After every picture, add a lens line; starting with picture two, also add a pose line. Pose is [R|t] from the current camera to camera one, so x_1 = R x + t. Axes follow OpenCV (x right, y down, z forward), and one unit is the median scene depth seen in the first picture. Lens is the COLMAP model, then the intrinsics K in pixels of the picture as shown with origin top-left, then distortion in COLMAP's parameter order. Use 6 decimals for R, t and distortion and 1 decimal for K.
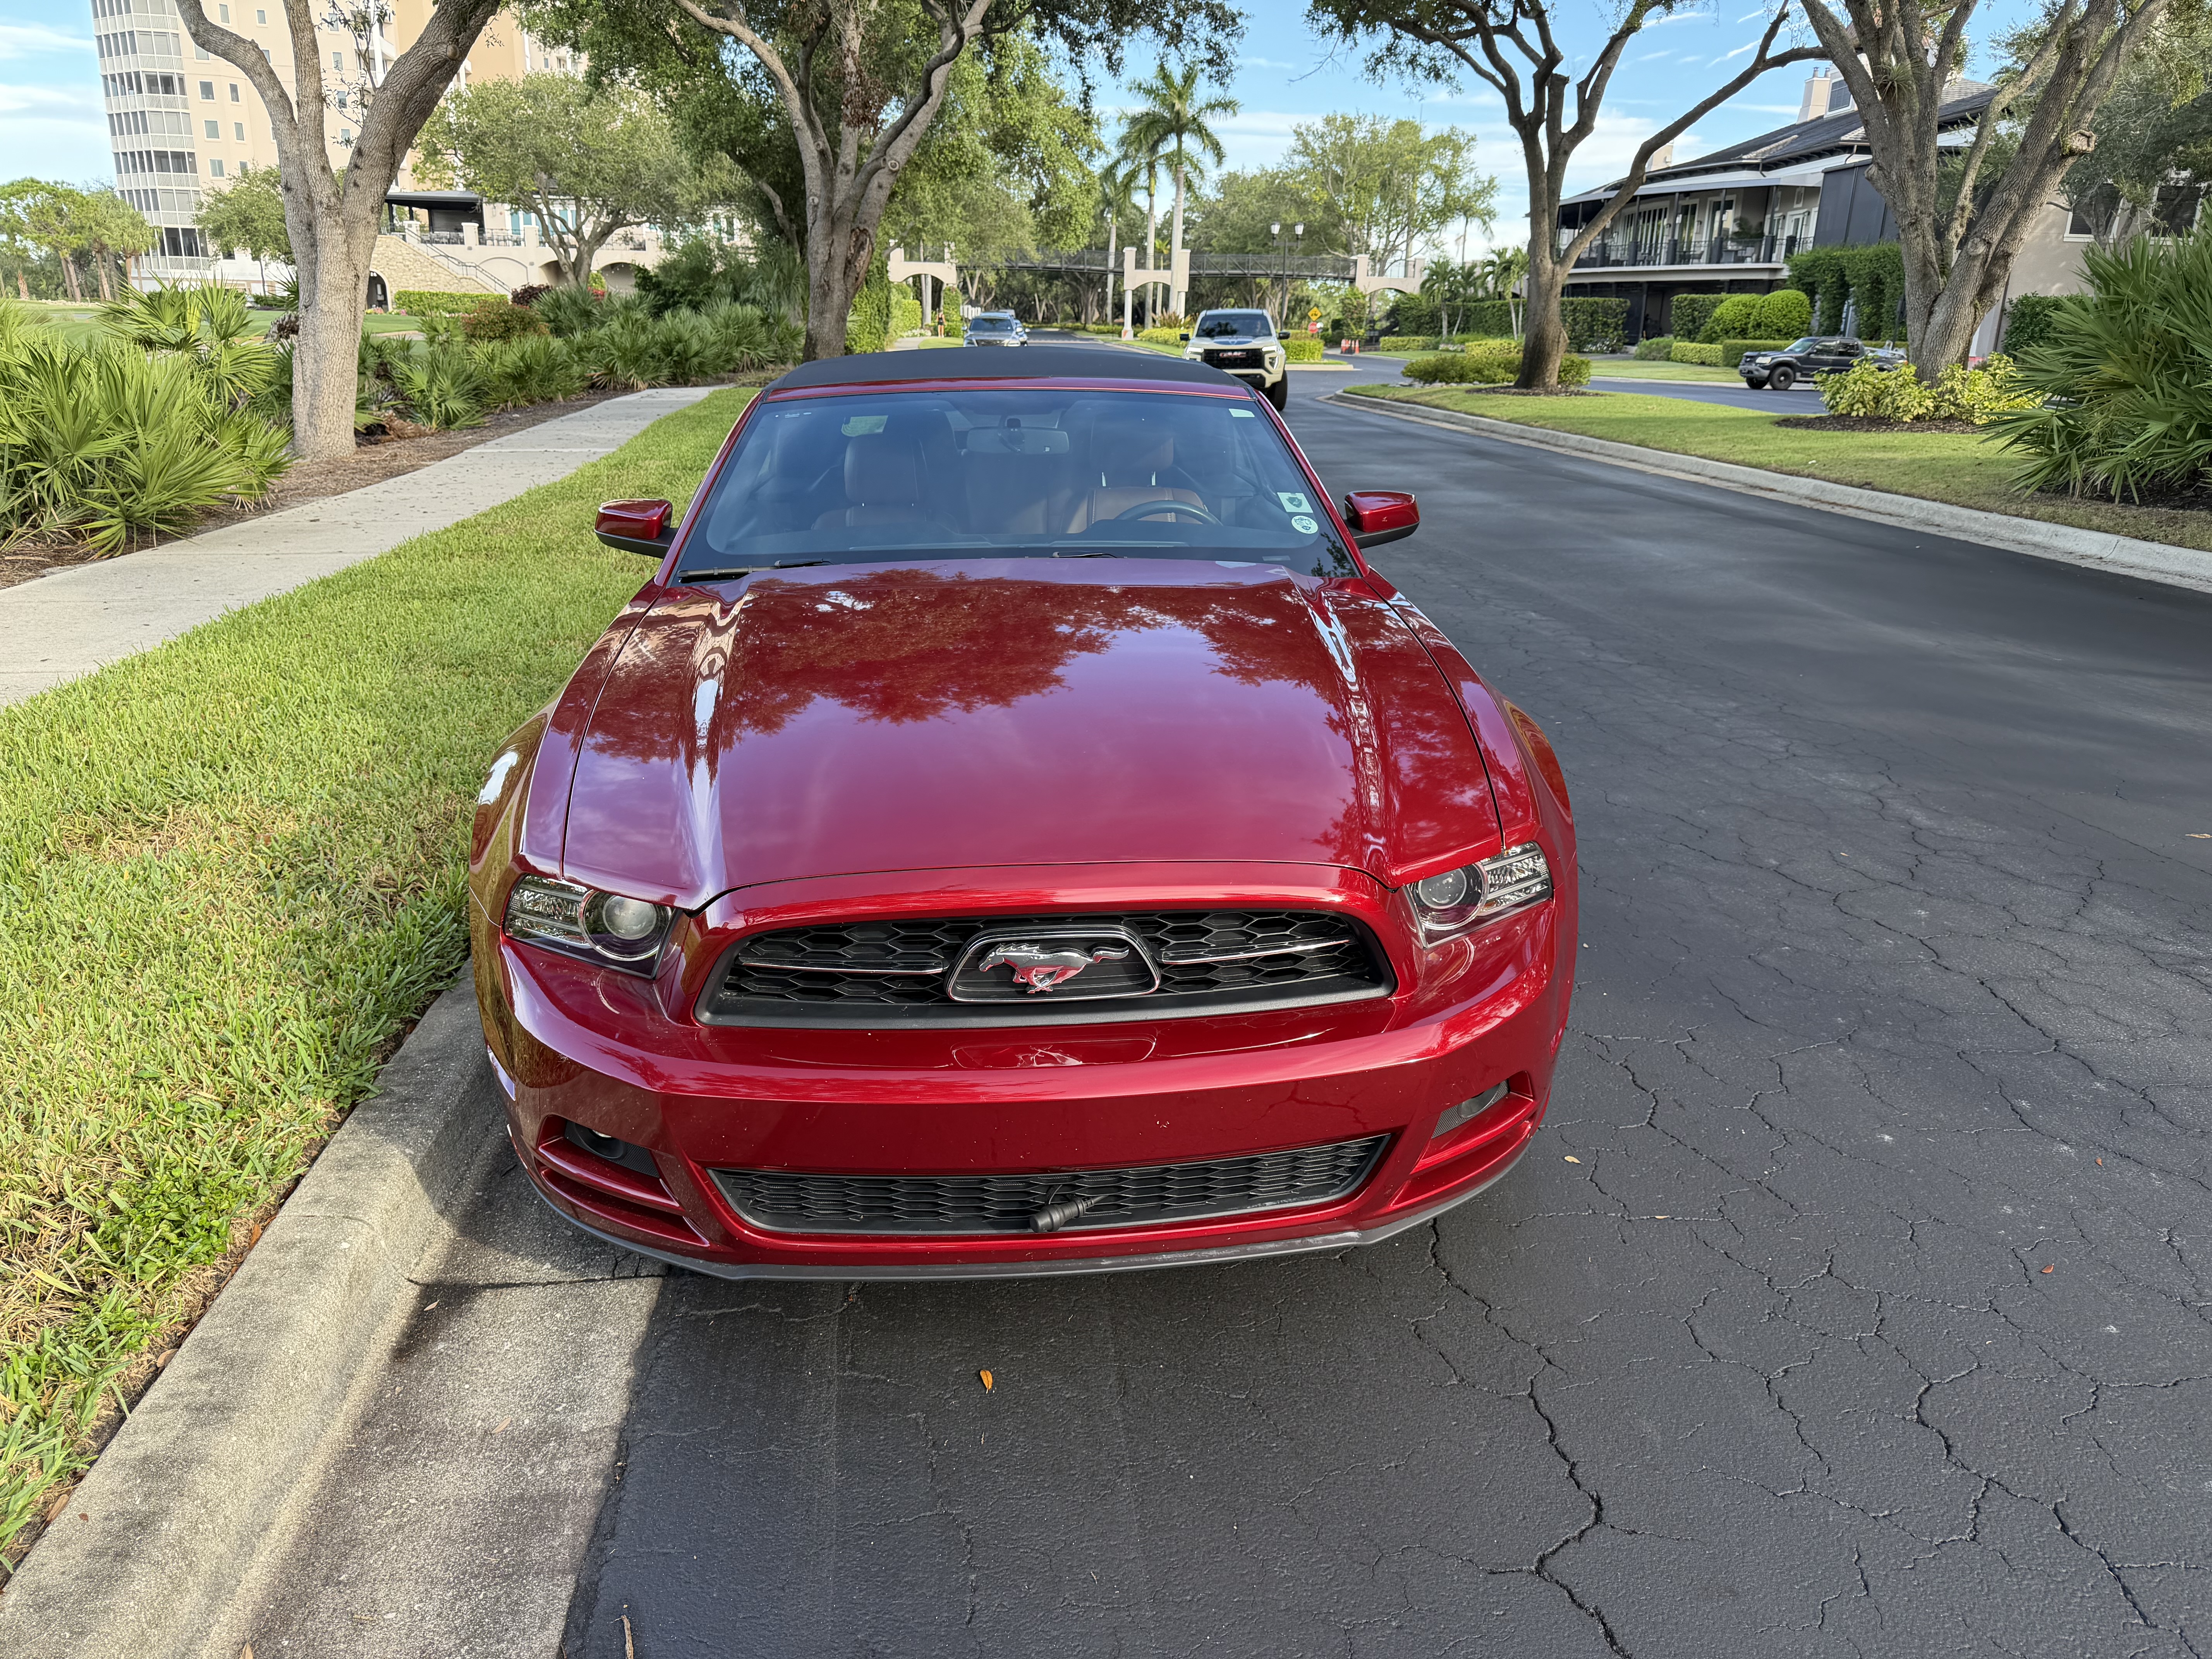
lens RADIAL K [[1652.2, 0, 1106.0], [0, 1652.2, 829.5], [0, 0, 1]] dist [-0.000557, -0.006443]
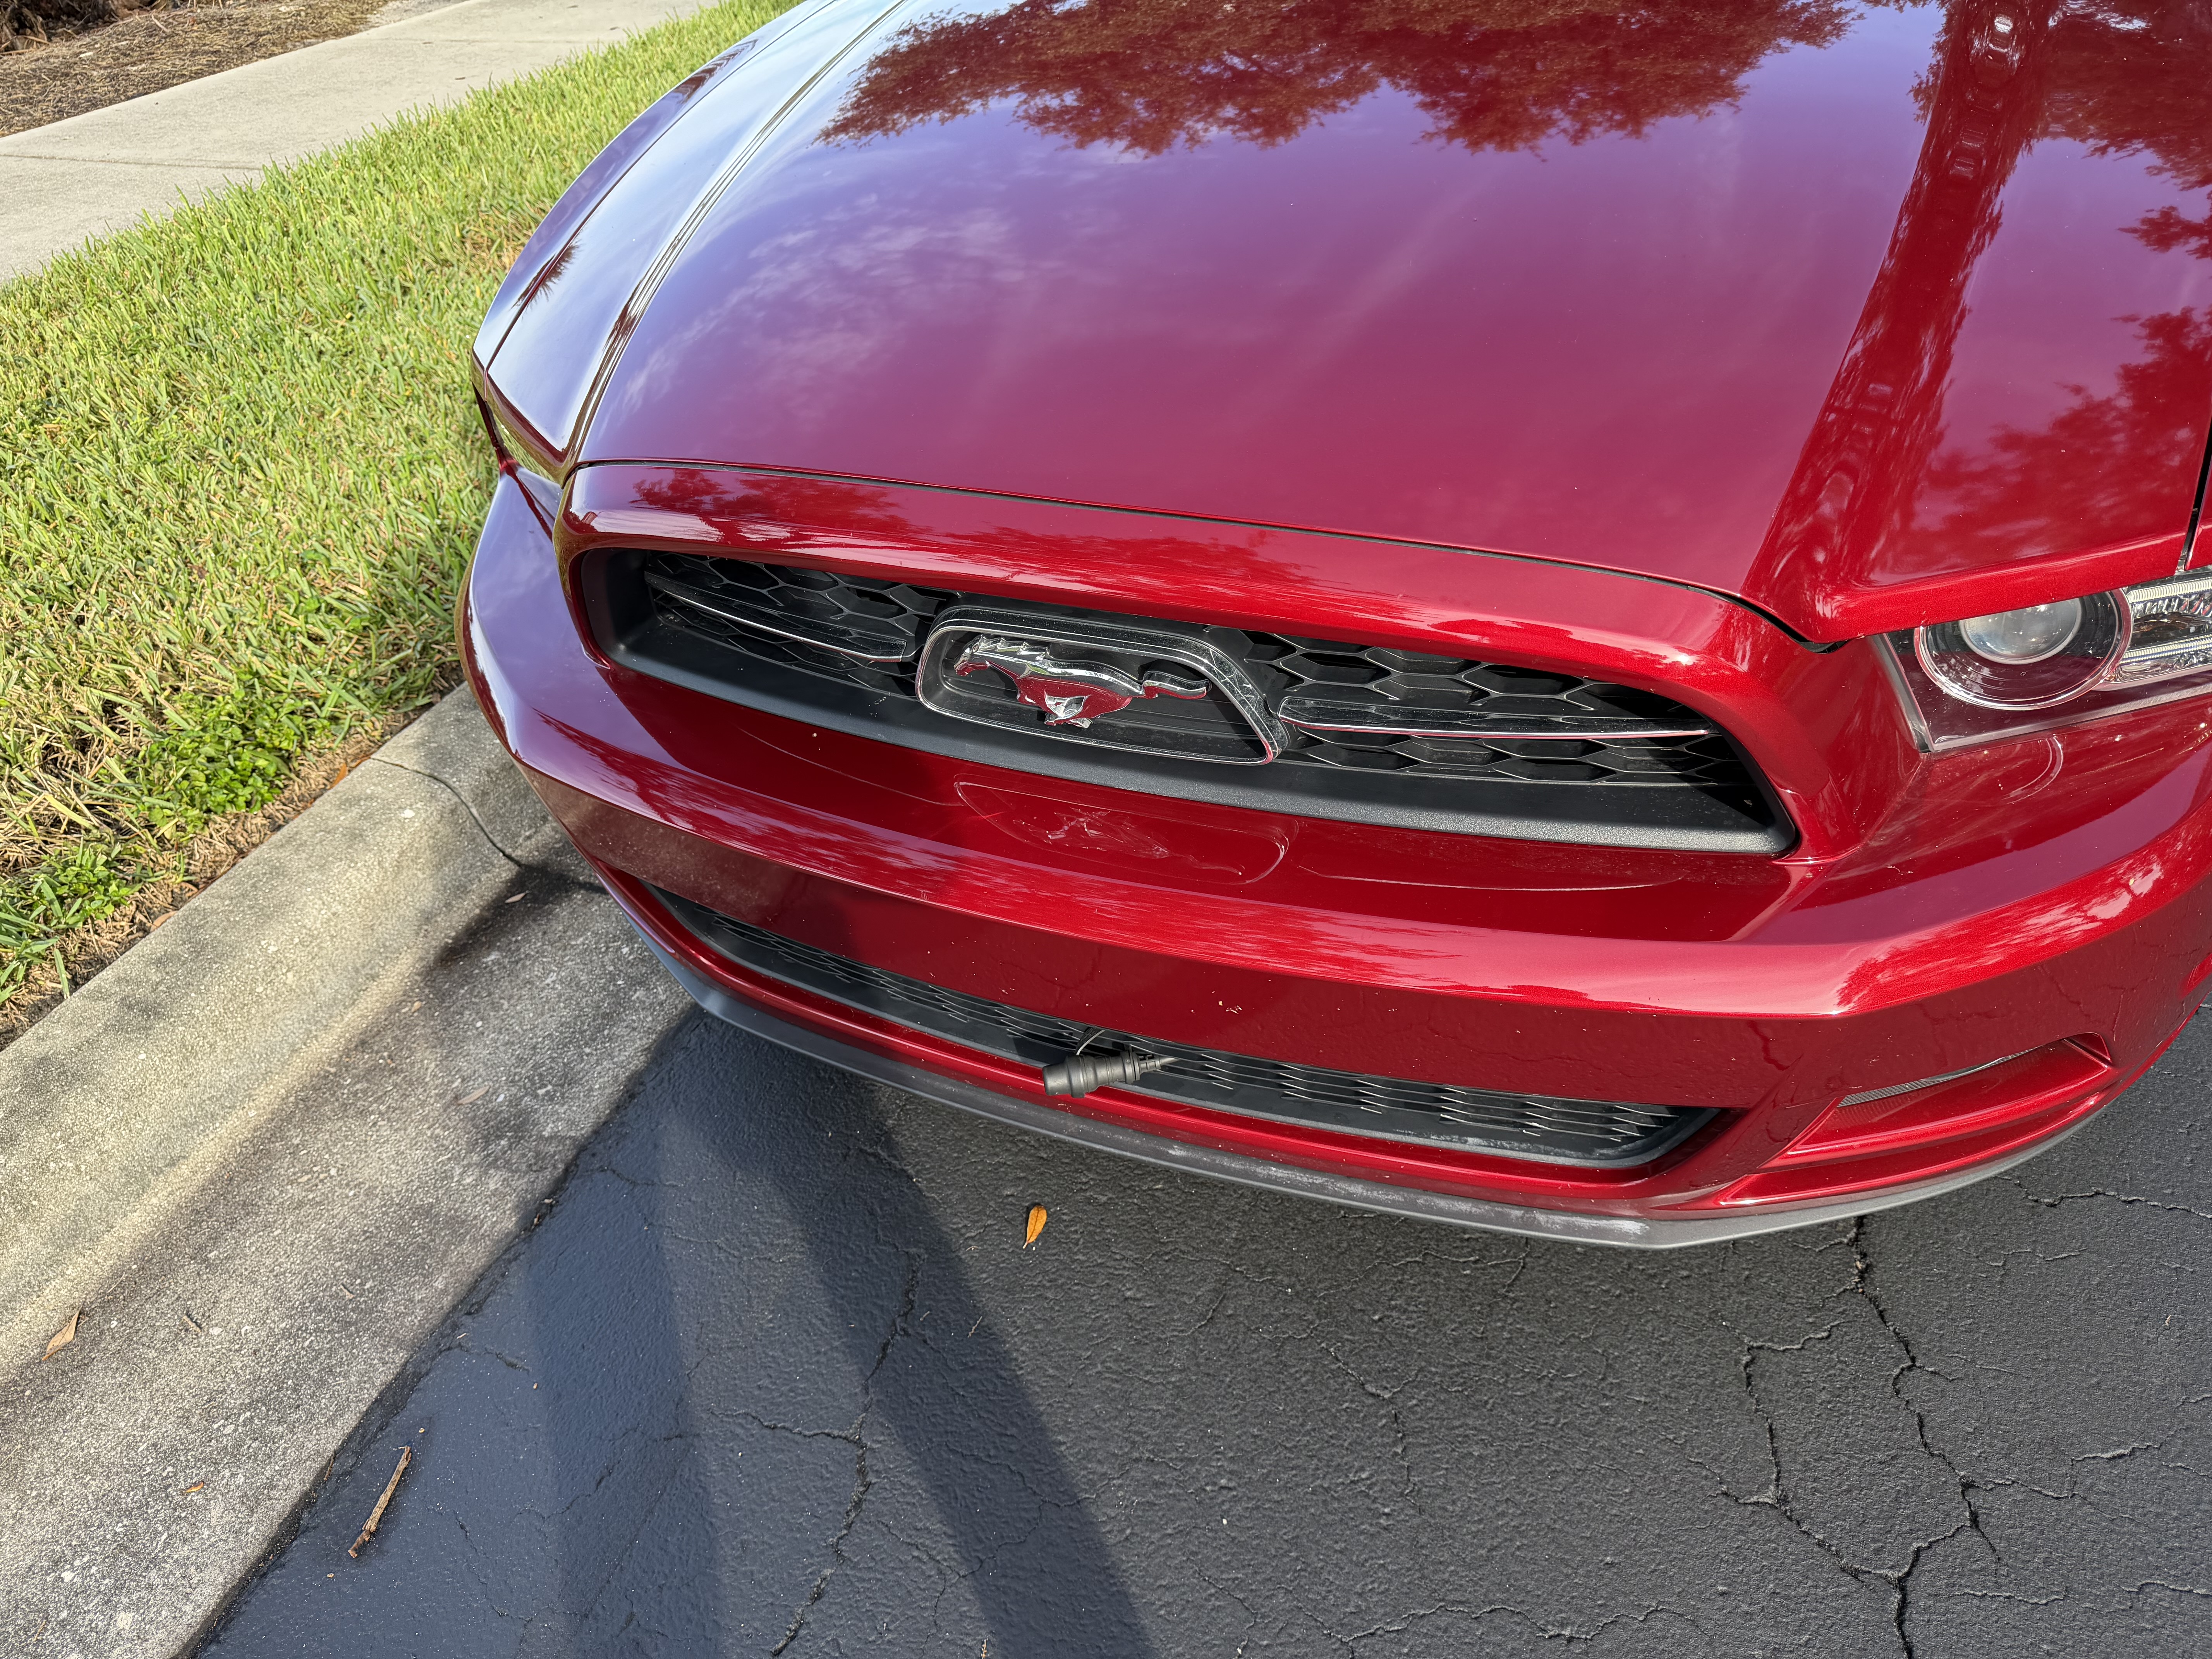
lens RADIAL K [[1534.0, 0, 1106.0], [0, 1534.0, 829.5], [0, 0, 1]] dist [0.054160, -0.087331]
pose [[0.885204, 0.228922, -0.404980, 0.179462], [-0.070610, 0.926575, 0.369422, -0.057519], [0.459814, -0.298418, 0.836372, 0.545472]]
